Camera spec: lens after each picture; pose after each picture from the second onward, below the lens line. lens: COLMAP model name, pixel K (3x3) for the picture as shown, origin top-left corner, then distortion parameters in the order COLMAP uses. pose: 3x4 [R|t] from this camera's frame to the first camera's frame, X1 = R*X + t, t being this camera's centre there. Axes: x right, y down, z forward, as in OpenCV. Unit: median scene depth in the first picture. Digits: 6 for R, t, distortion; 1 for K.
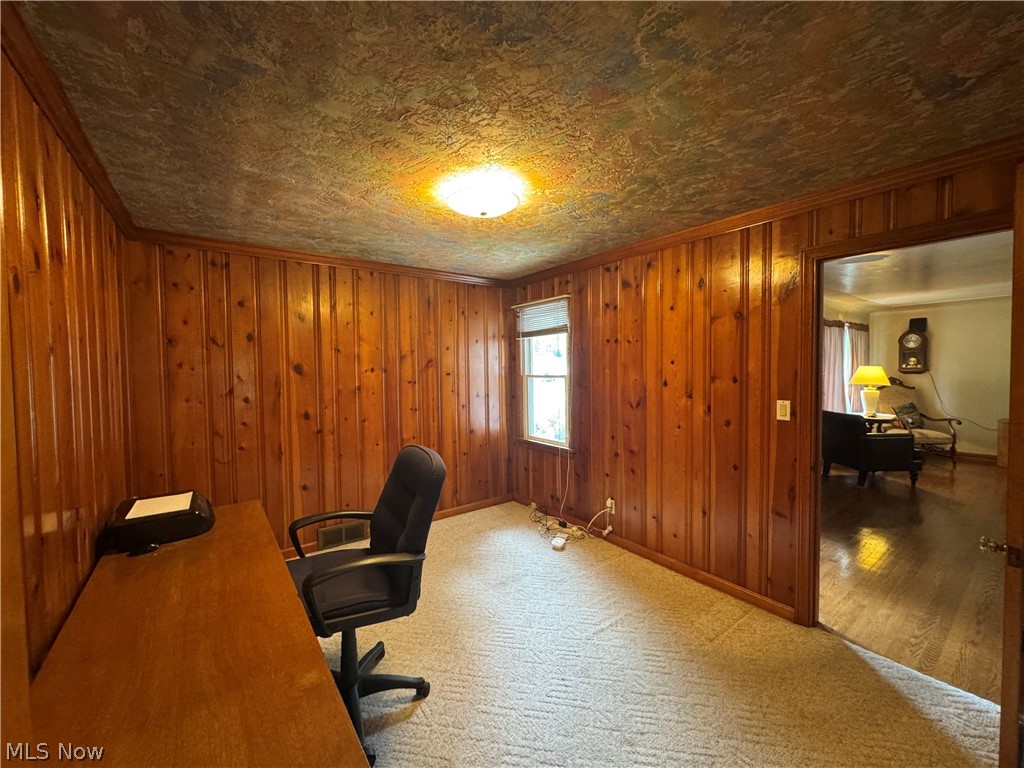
lens RADIAL K [[408.1, 0, 512.0], [0, 408.1, 384.0], [0, 0, 1]] dist [-0.001130, -0.000142]
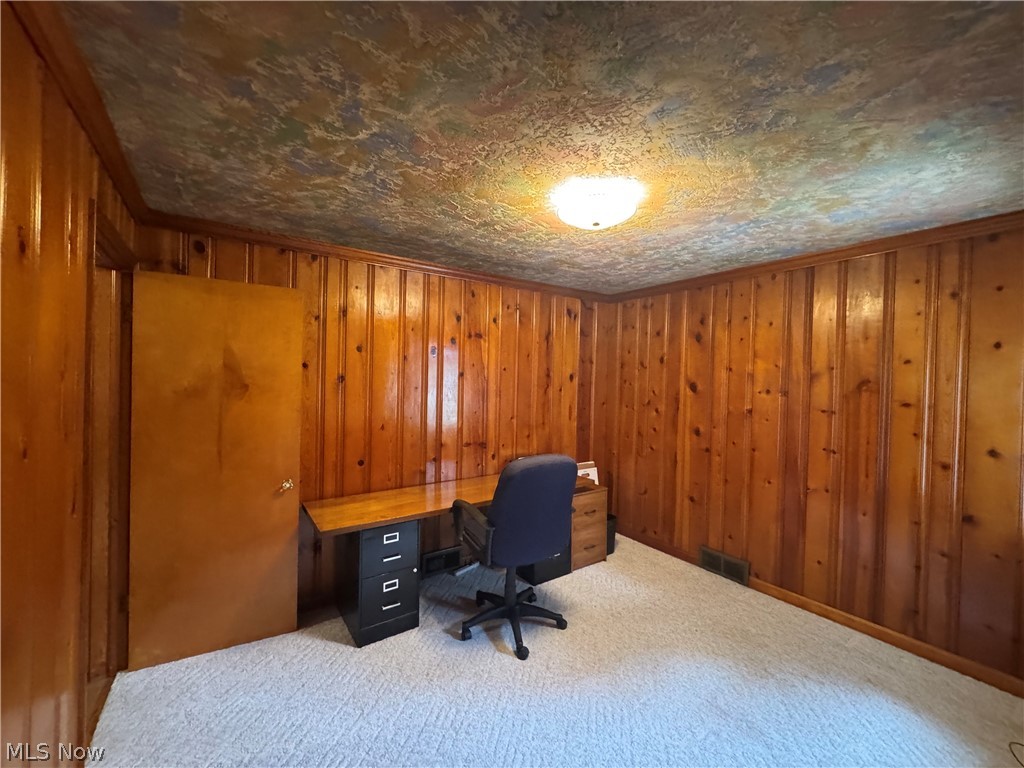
lens RADIAL K [[408.1, 0, 512.0], [0, 408.1, 384.0], [0, 0, 1]] dist [-0.001130, -0.000142]
pose [[-0.028508, 0.023049, -0.999328, 0.557213], [-0.062635, 0.997728, 0.024799, -0.041478], [0.997629, 0.063300, -0.027000, 0.546787]]
